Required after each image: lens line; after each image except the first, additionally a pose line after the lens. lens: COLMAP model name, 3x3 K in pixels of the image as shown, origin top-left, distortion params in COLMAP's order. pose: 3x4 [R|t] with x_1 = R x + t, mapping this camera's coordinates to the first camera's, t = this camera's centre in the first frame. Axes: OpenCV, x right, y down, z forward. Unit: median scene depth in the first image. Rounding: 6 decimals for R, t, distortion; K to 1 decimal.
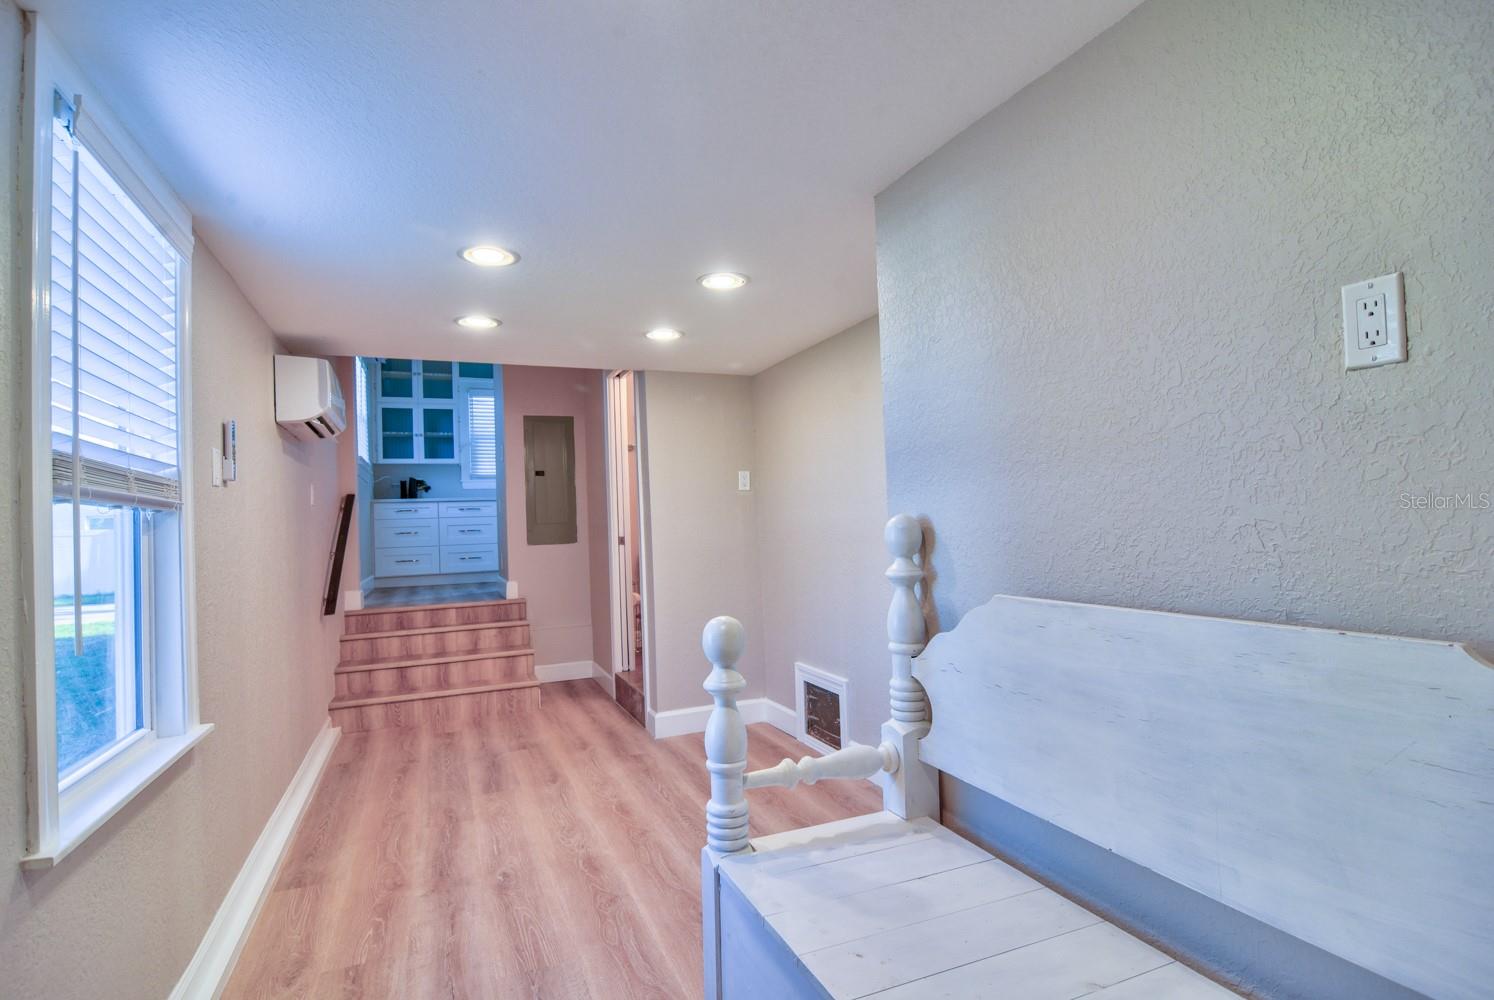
lens RADIAL K [[744.3, 0, 747.0], [0, 744.3, 500.0], [0, 0, 1]] dist [0.002244, -0.010951]
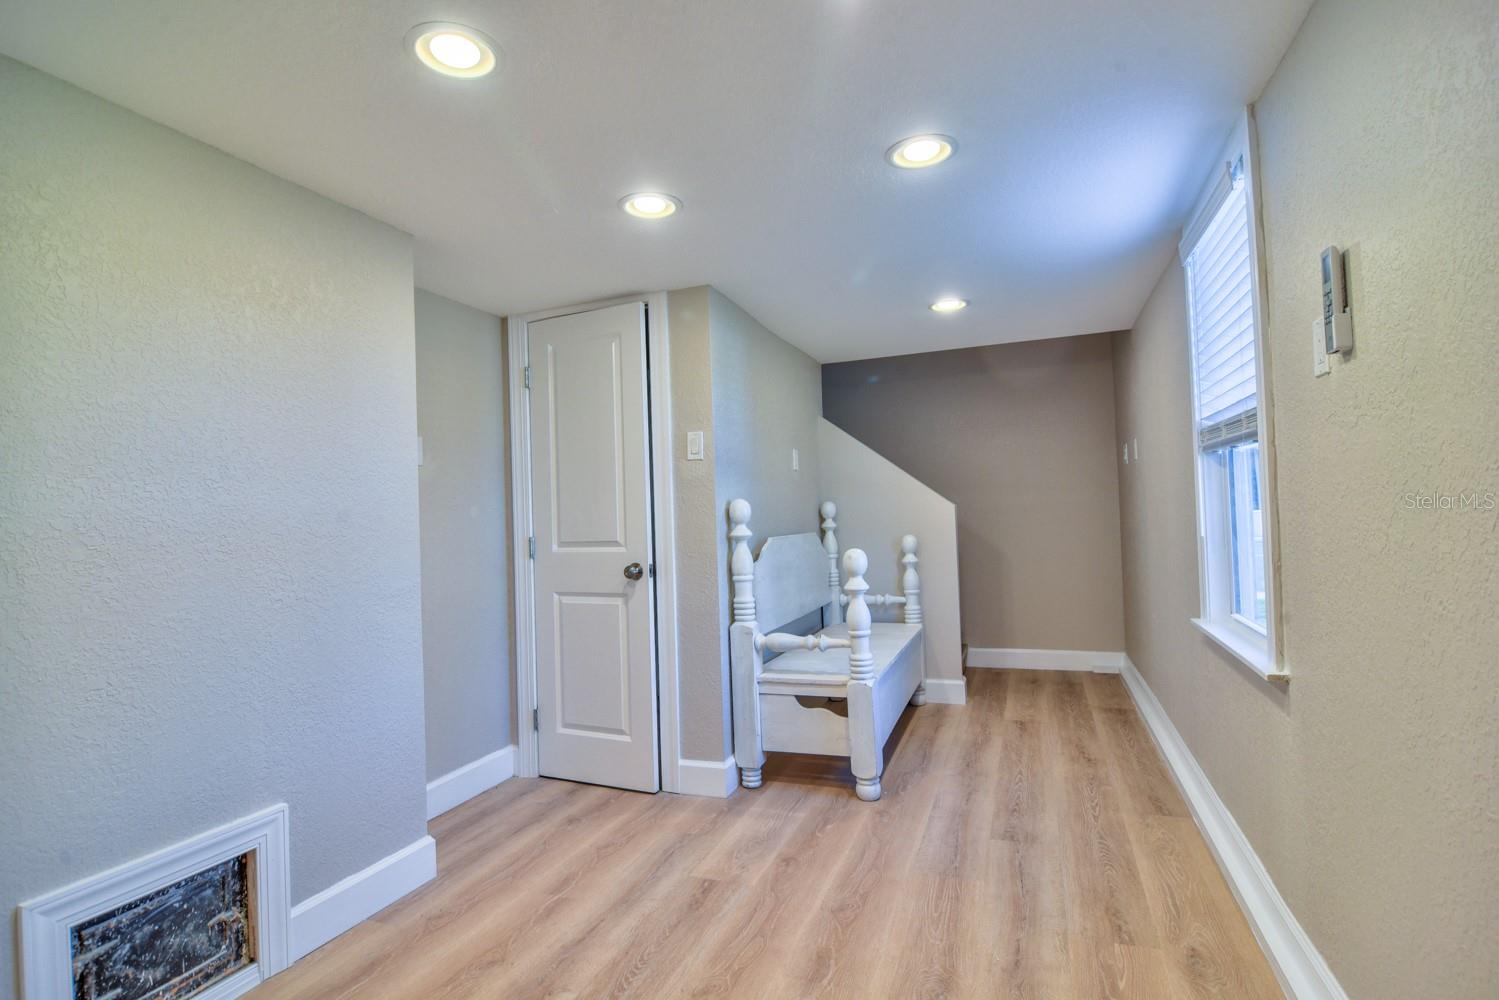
lens RADIAL K [[746.8, 0, 749.5], [0, 746.8, 500.0], [0, 0, 1]] dist [0.002244, -0.010951]
pose [[-0.723606, 0.073958, 0.686239, -0.818787], [0.040699, 0.997085, -0.064544, 0.114988], [-0.689012, -0.018775, -0.724507, 1.889956]]
